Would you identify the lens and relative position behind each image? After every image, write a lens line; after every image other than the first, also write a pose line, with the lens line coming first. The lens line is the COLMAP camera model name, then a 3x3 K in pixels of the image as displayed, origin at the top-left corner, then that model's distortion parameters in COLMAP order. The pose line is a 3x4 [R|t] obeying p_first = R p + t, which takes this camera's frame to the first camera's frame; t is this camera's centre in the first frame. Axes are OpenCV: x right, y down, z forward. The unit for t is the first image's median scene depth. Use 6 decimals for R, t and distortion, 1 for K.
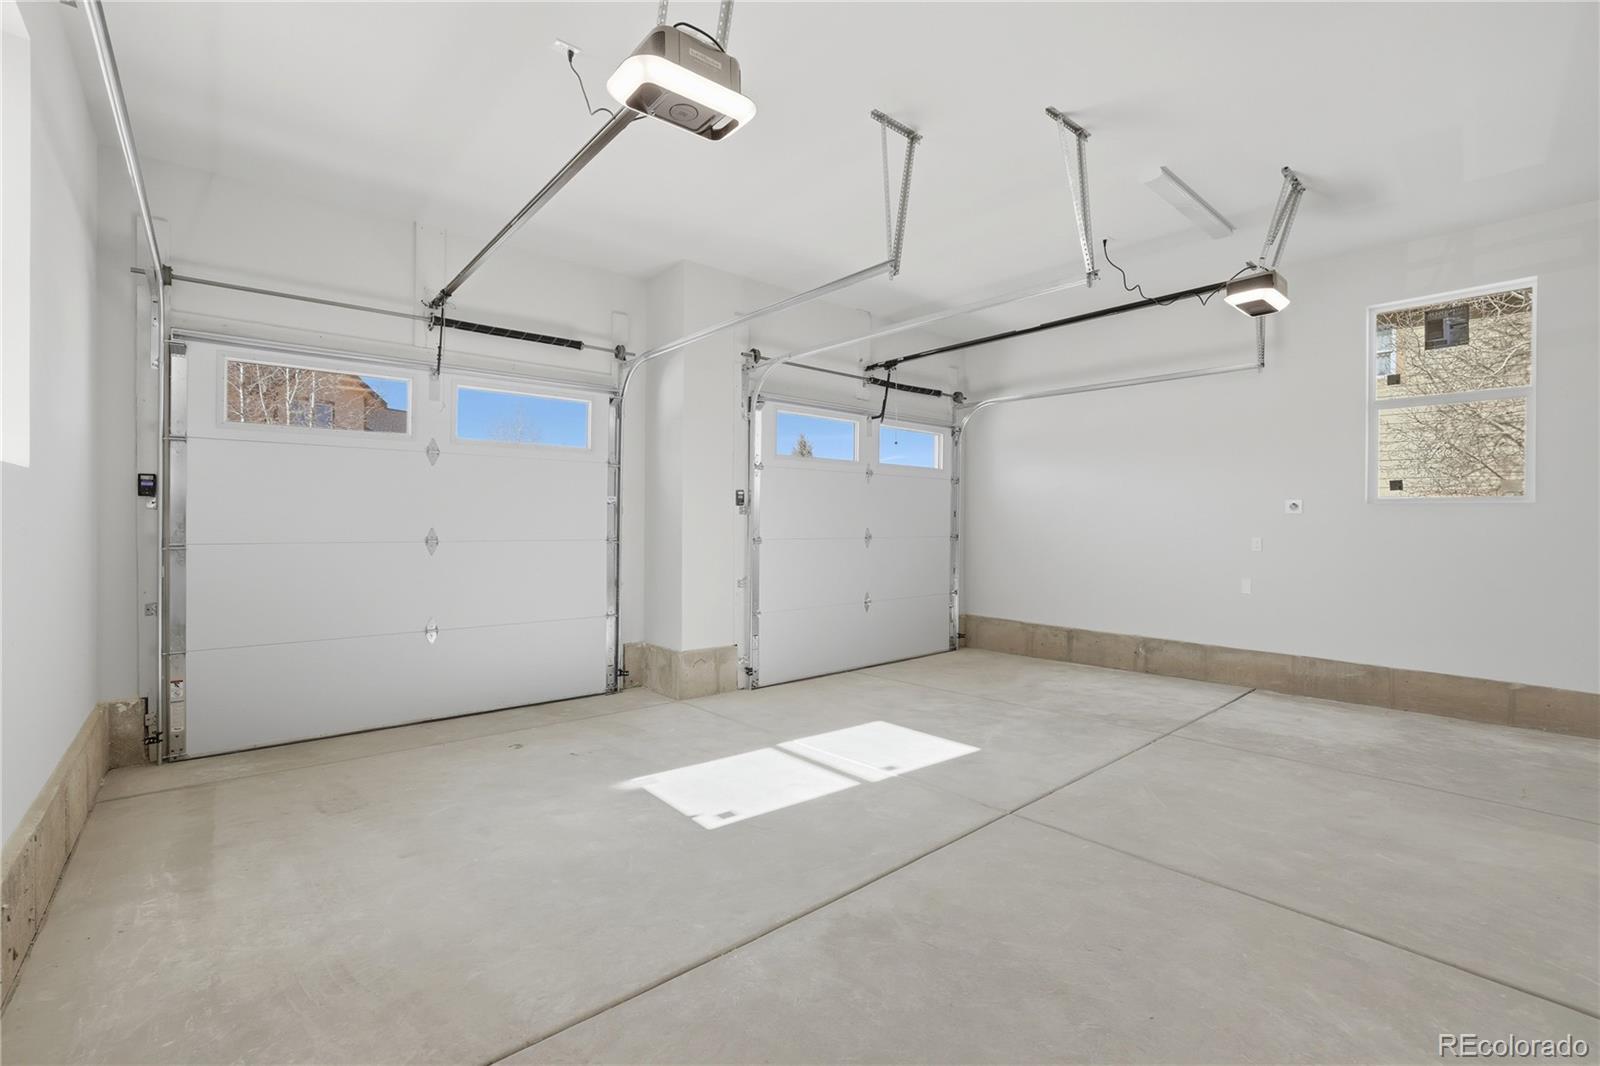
lens RADIAL K [[692.6, 0, 780.3], [0, 692.6, 516.9], [0, 0, 1]] dist [-0.042729, 0.013866]
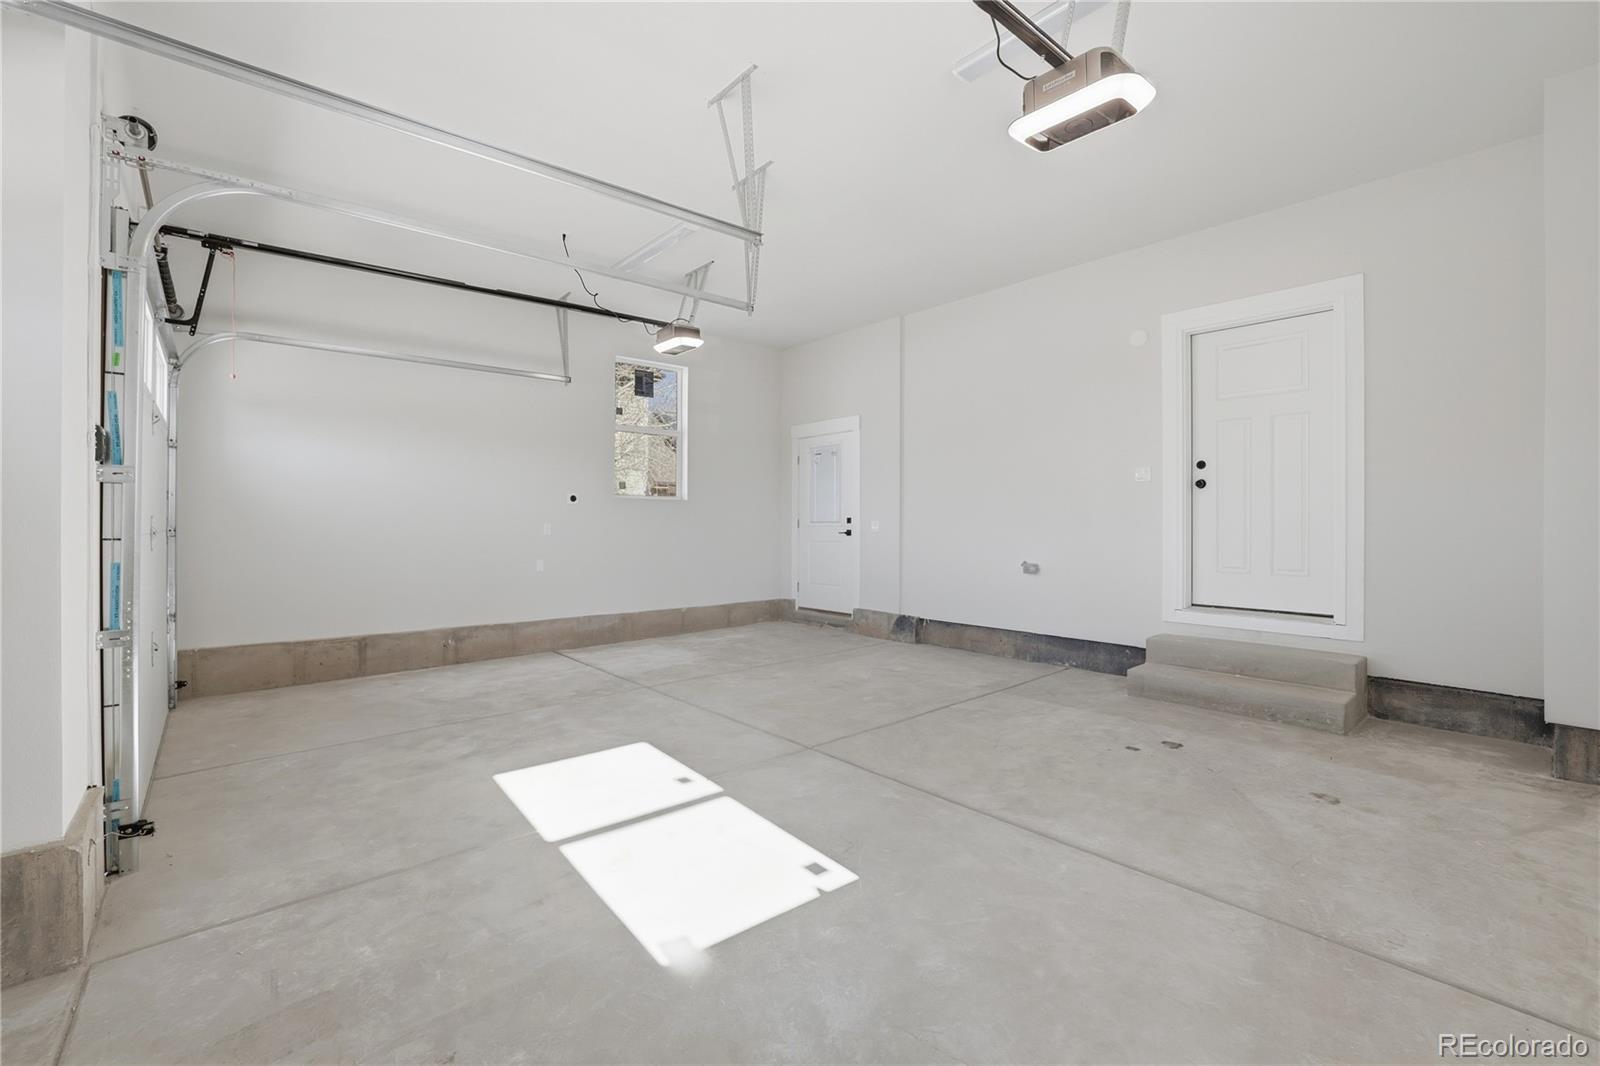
lens RADIAL K [[692.6, 0, 780.3], [0, 692.6, 516.9], [0, 0, 1]] dist [-0.042729, 0.013866]
pose [[-0.000148, 0.000467, 1.000000, -0.564851], [-0.010109, 0.999949, -0.000469, 0.016531], [-0.999949, -0.010109, -0.000144, 0.675441]]
